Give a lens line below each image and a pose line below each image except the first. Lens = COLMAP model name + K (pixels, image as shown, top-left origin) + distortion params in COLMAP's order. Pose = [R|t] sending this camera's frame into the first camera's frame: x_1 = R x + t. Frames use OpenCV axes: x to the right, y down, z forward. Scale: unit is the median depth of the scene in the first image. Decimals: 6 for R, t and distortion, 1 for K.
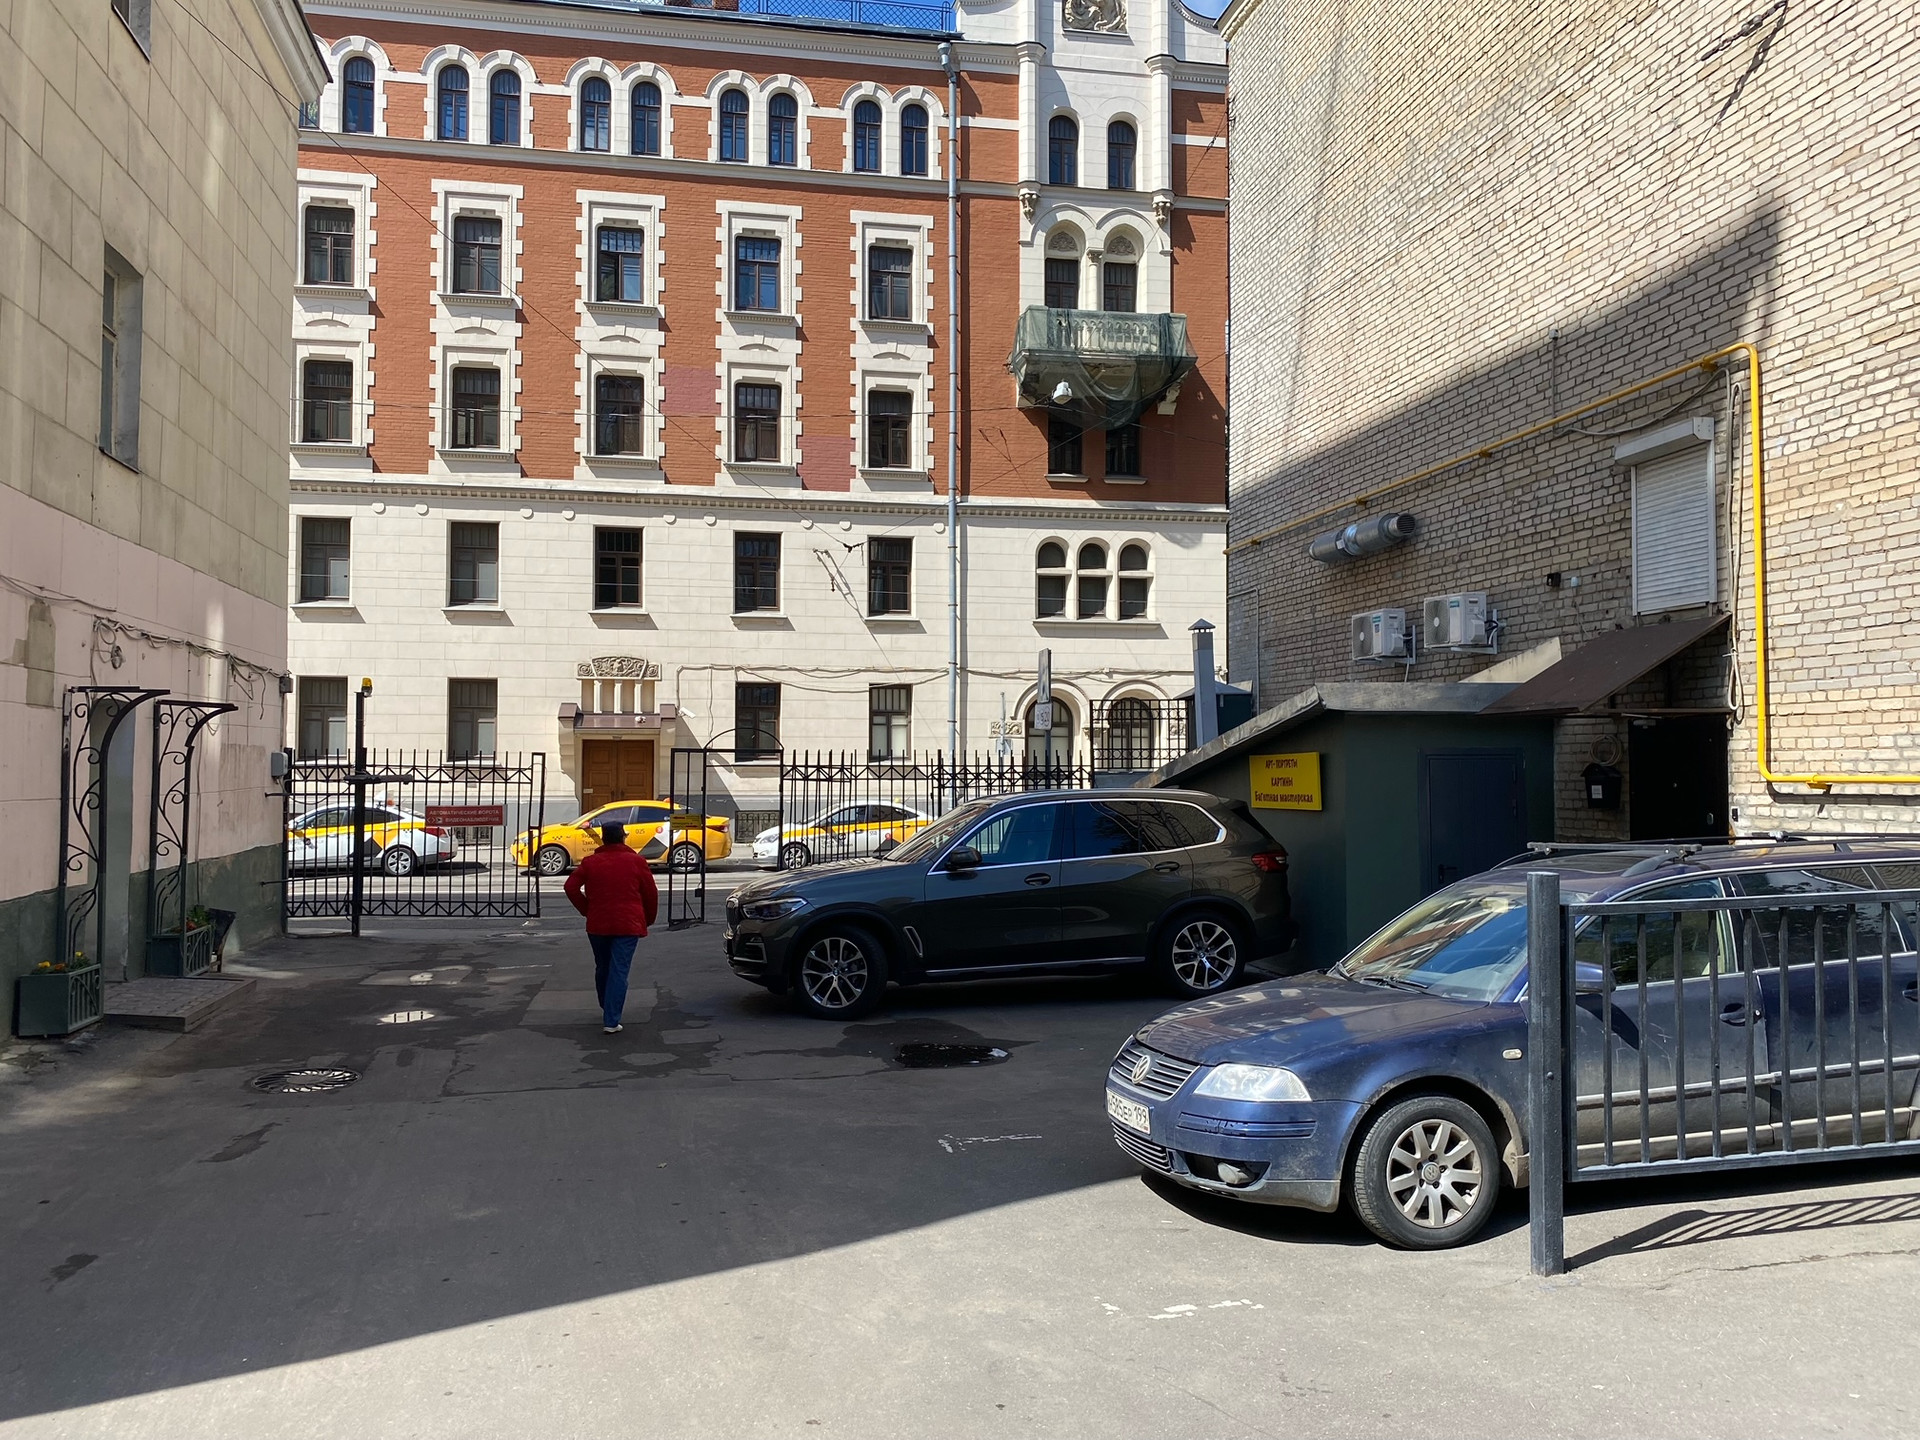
lens RADIAL K [[1440.8, 0, 960.0], [0, 1440.8, 720.0], [0, 0, 1]] dist [0.044833, -0.064063]
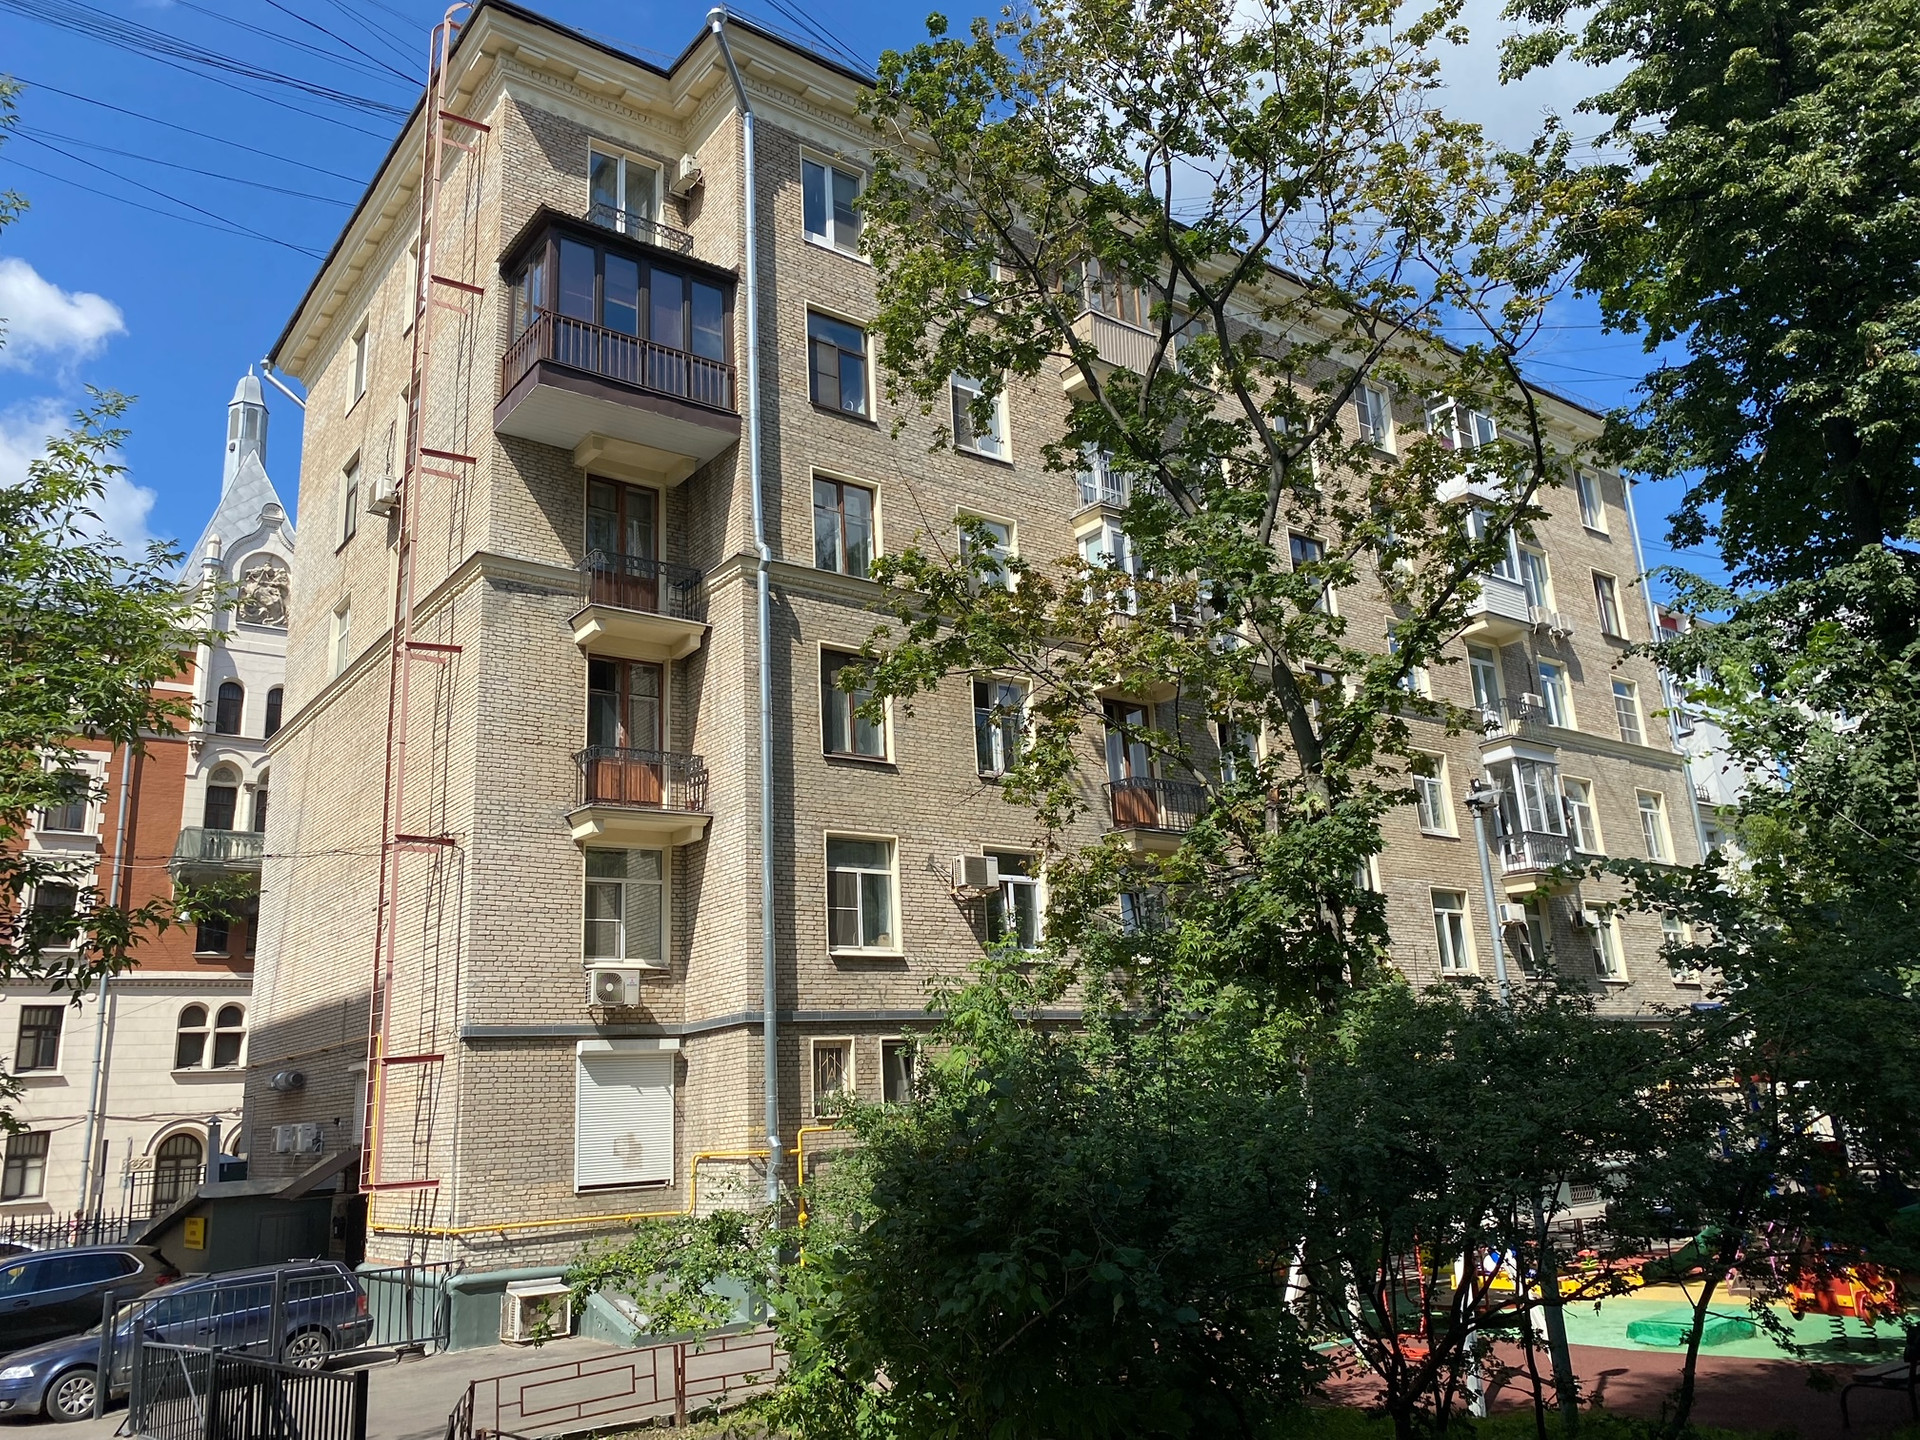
lens RADIAL K [[1440.8, 0, 960.0], [0, 1440.8, 720.0], [0, 0, 1]] dist [0.044833, -0.064063]
pose [[0.897146, 0.071116, 0.435972, 0.094596], [0.034549, 0.972636, -0.229752, -0.052416], [-0.440381, 0.221184, 0.870139, -0.470669]]
